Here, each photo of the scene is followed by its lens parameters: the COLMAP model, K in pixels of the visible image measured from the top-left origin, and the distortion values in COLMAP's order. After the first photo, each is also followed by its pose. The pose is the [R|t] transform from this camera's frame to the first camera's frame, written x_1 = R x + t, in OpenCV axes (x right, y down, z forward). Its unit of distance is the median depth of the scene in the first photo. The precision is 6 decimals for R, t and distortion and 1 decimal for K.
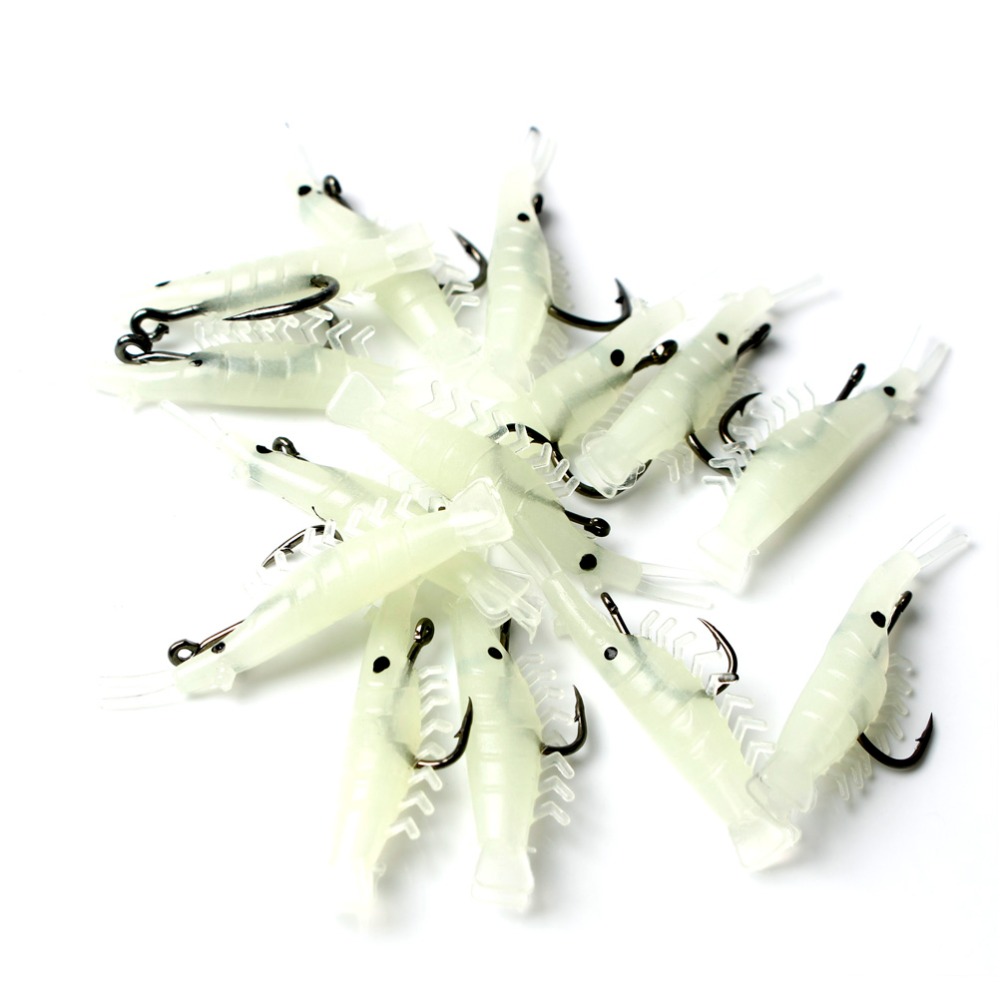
lens RADIAL K [[1098.1, 0, 489.4], [0, 1098.1, 500.9], [0, 0, 1]] dist [0.087721, 0.001239]
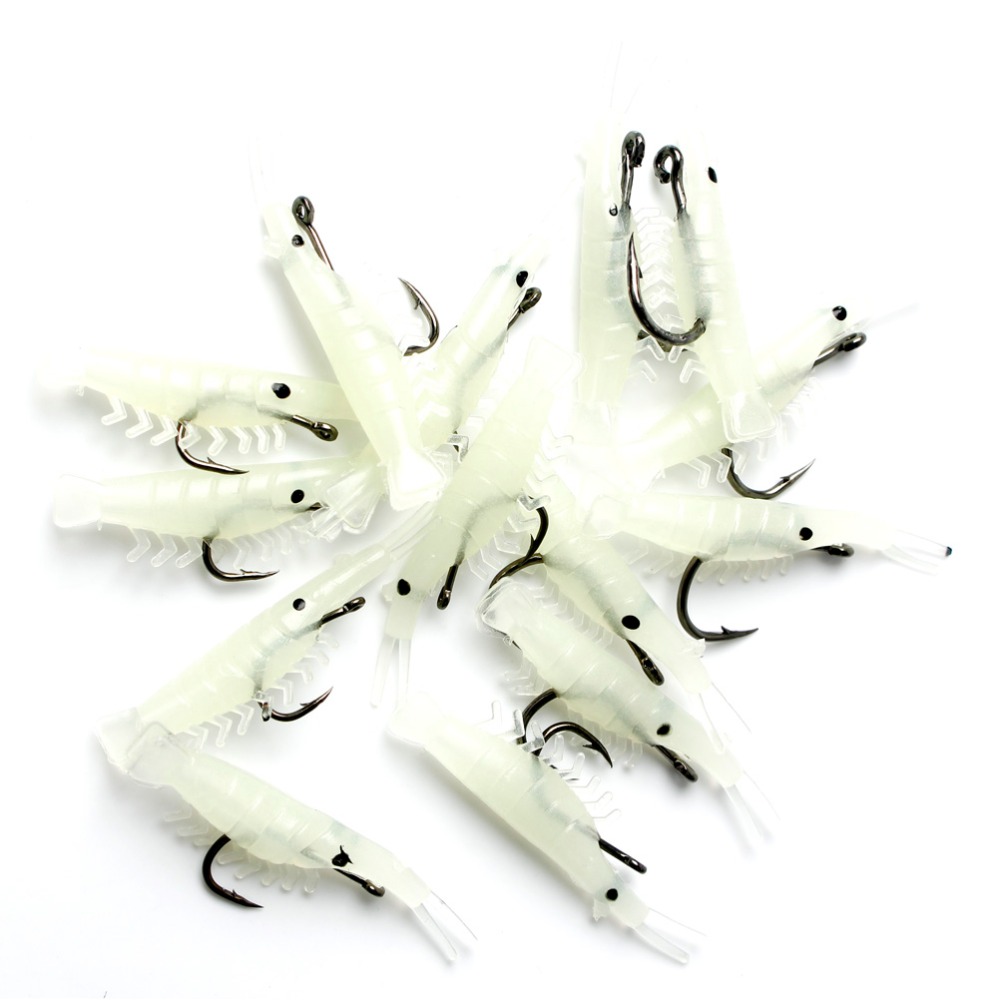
lens RADIAL K [[1098.1, 0, 489.4], [0, 1098.1, 500.9], [0, 0, 1]] dist [0.087721, 0.001239]
pose [[0.004618, 0.999817, -0.018543, 0.026838], [-0.989827, 0.007207, 0.142090, -0.175543], [0.142198, 0.017698, 0.989680, -0.032734]]
